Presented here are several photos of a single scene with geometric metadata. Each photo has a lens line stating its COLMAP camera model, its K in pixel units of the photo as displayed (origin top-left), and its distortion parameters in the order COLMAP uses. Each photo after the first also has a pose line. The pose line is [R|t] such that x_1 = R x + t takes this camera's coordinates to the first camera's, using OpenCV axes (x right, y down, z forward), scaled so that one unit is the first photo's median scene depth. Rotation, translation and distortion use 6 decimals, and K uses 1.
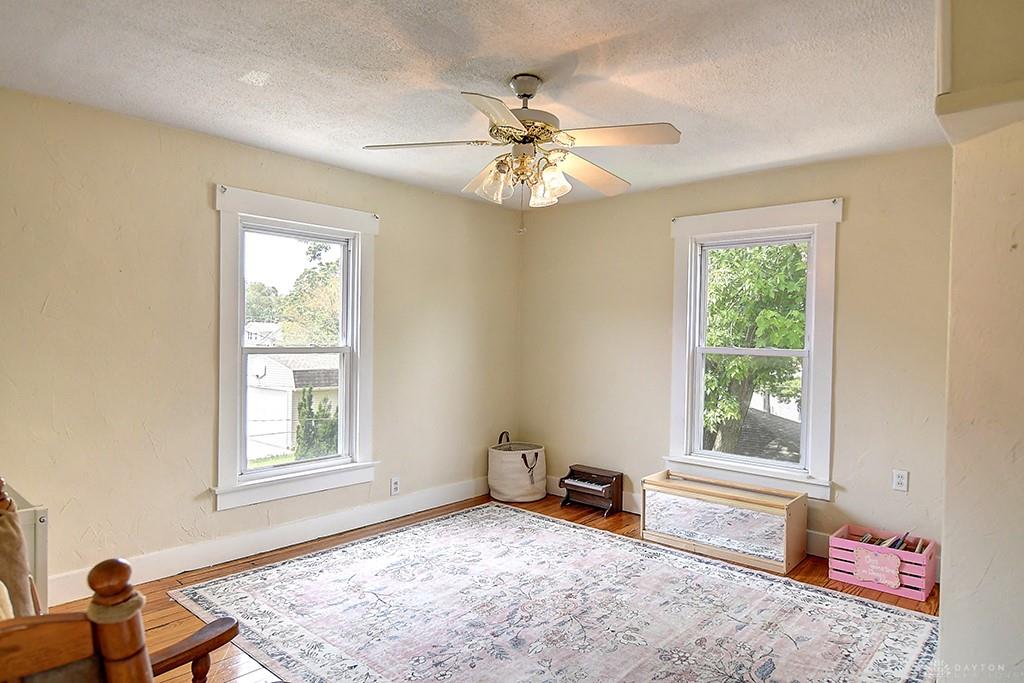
lens RADIAL K [[644.9, 0, 512.7], [0, 644.9, 340.9], [0, 0, 1]] dist [-0.002690, -0.003300]
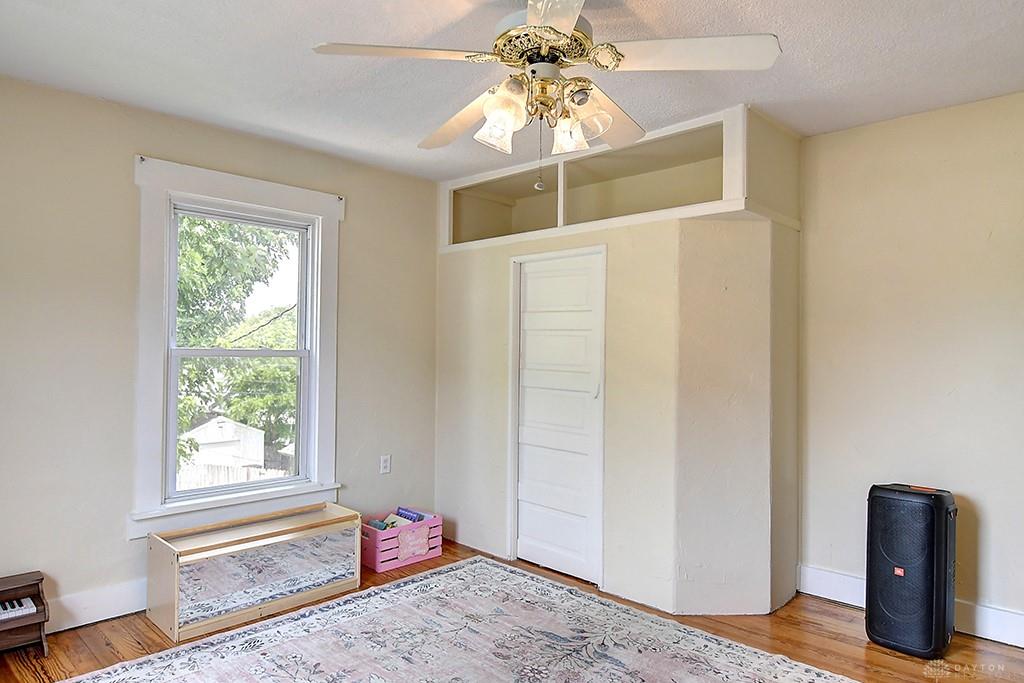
lens RADIAL K [[644.9, 0, 512.9], [0, 644.9, 342.9], [0, 0, 1]] dist [-0.002690, -0.003300]
pose [[0.034481, -0.003330, 0.999400, -0.504987], [0.005420, 0.999980, 0.003145, 0.004025], [-0.999391, 0.005309, 0.034498, 0.737317]]
